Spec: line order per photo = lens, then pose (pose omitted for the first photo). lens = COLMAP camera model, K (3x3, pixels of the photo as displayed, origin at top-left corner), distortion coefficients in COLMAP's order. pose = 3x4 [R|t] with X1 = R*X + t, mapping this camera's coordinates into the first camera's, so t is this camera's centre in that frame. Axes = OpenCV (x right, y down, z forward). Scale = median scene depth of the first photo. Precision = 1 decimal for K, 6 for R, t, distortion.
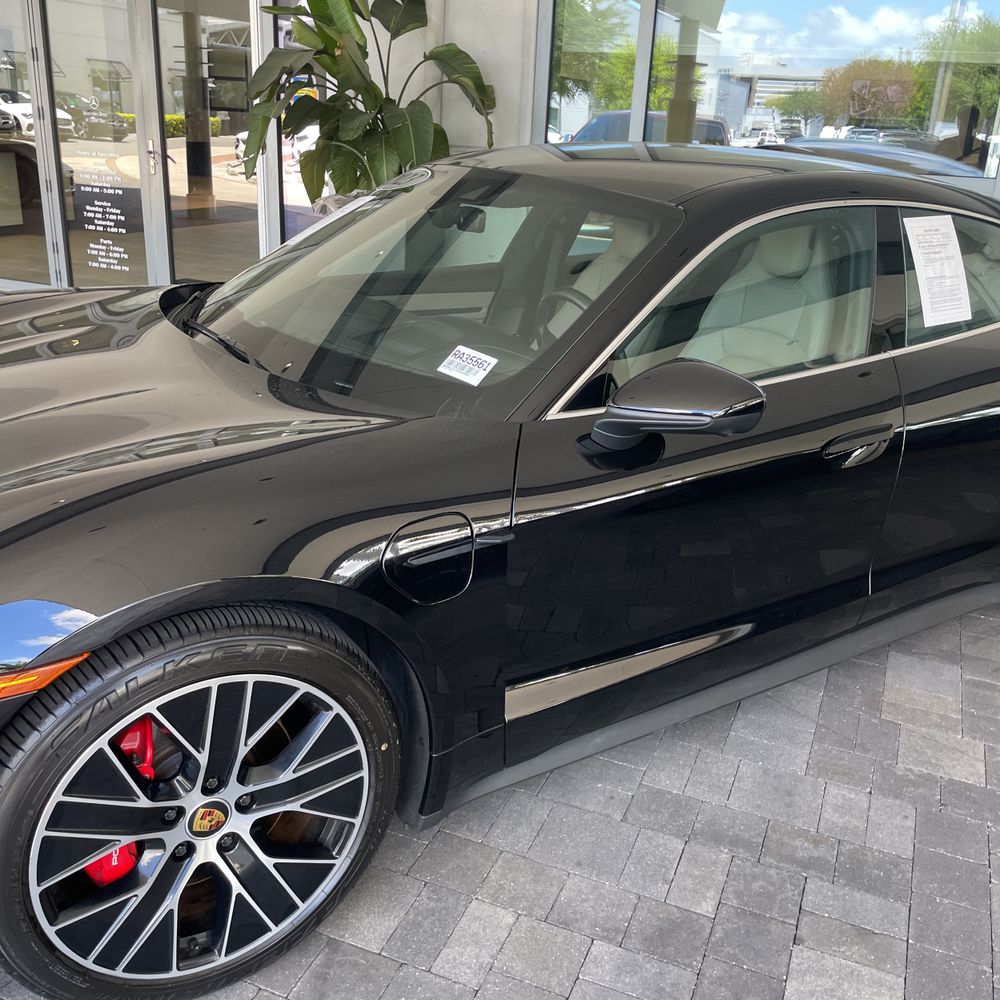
lens RADIAL K [[1007.6, 0, 520.1], [0, 1007.6, 499.1], [0, 0, 1]] dist [0.076301, -0.104544]
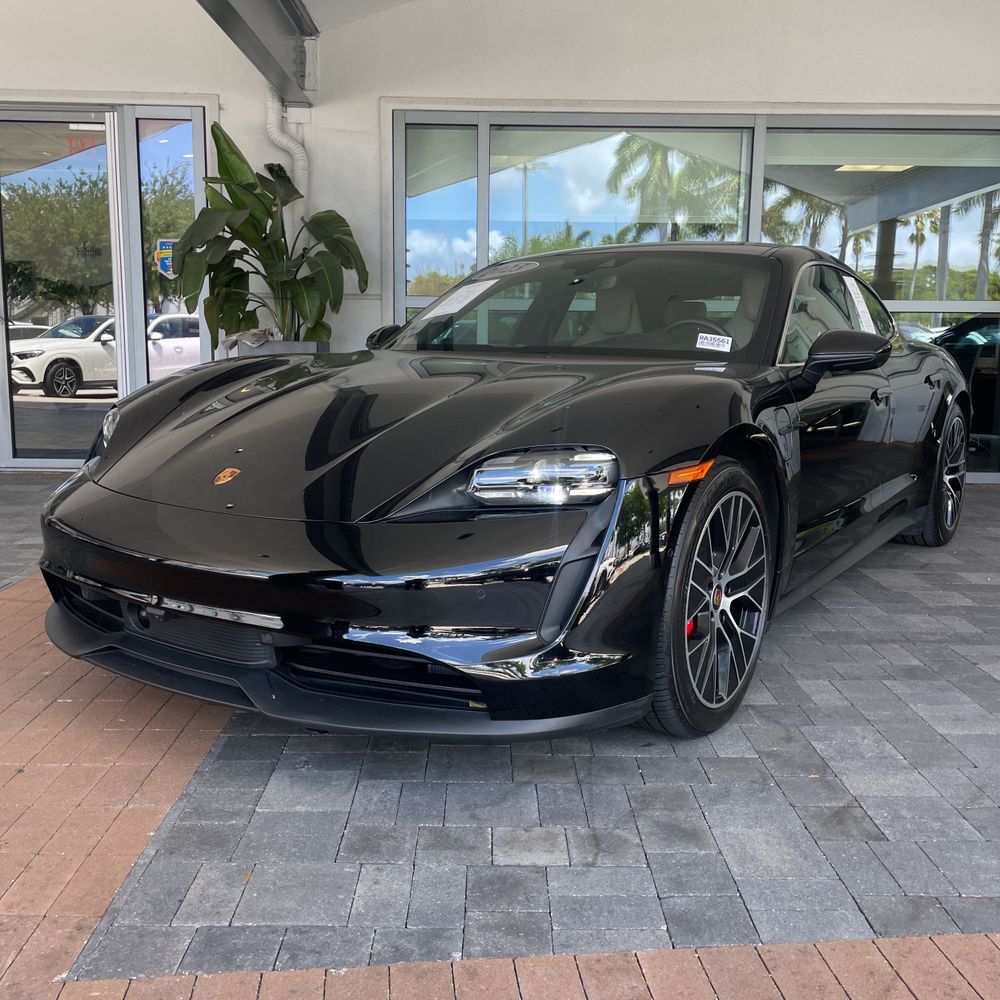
lens RADIAL K [[1005.3, 0, 501.5], [0, 1005.3, 483.6], [0, 0, 1]] dist [0.092355, -0.130200]
pose [[0.922675, -0.093235, 0.374138, -1.110837], [0.166776, 0.971364, -0.169229, 0.333787], [-0.347645, 0.218541, 0.911802, -0.311340]]
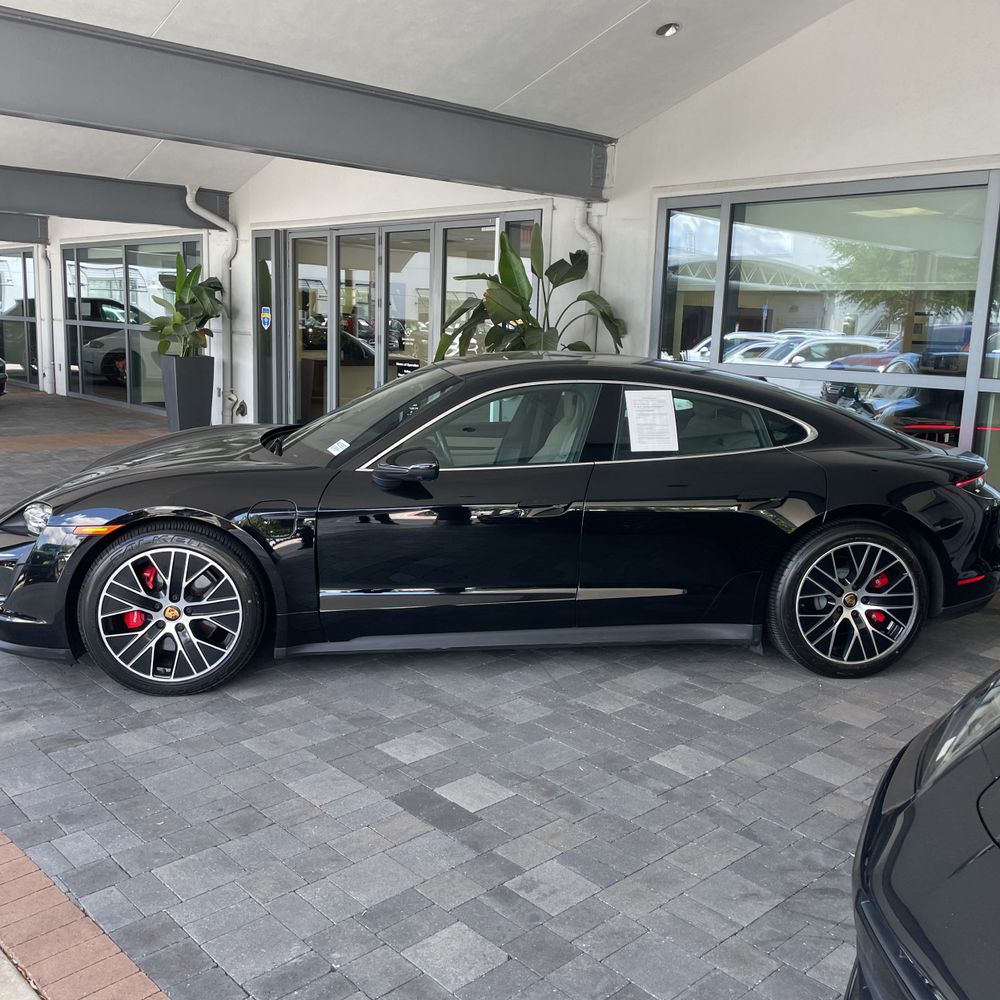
lens RADIAL K [[1002.4, 0, 500.0], [0, 1002.4, 500.0], [0, 0, 1]] dist [0.094652, -0.129626]
pose [[0.904558, 0.053686, -0.422958, 1.345137], [-0.135866, 0.976618, -0.166607, 0.328627], [0.404124, 0.208171, 0.890701, -0.854654]]
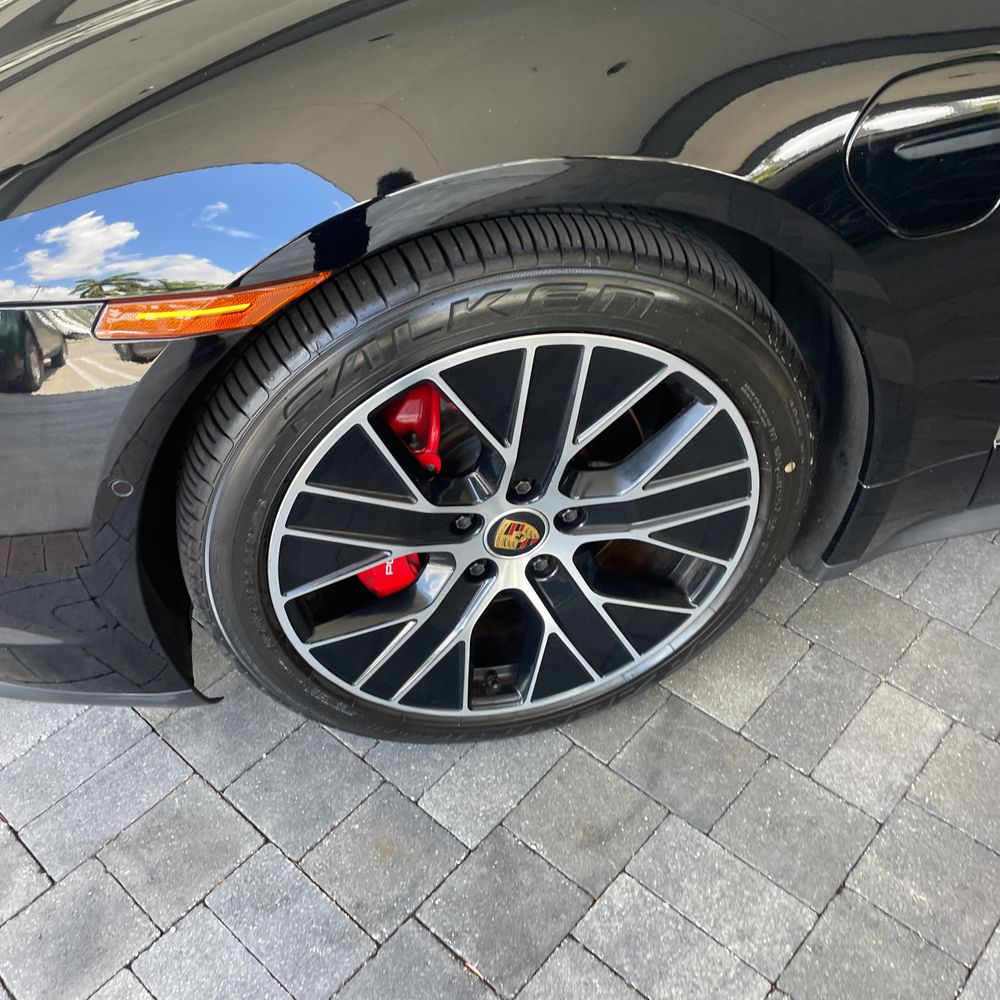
lens RADIAL K [[998.0, 0, 489.3], [0, 998.0, 481.7], [0, 0, 1]] dist [0.111080, -0.177247]
pose [[0.929453, 0.162876, -0.331042, -0.101383], [-0.041567, 0.937793, 0.344698, 0.048618], [0.366592, -0.306620, 0.878405, 0.394861]]
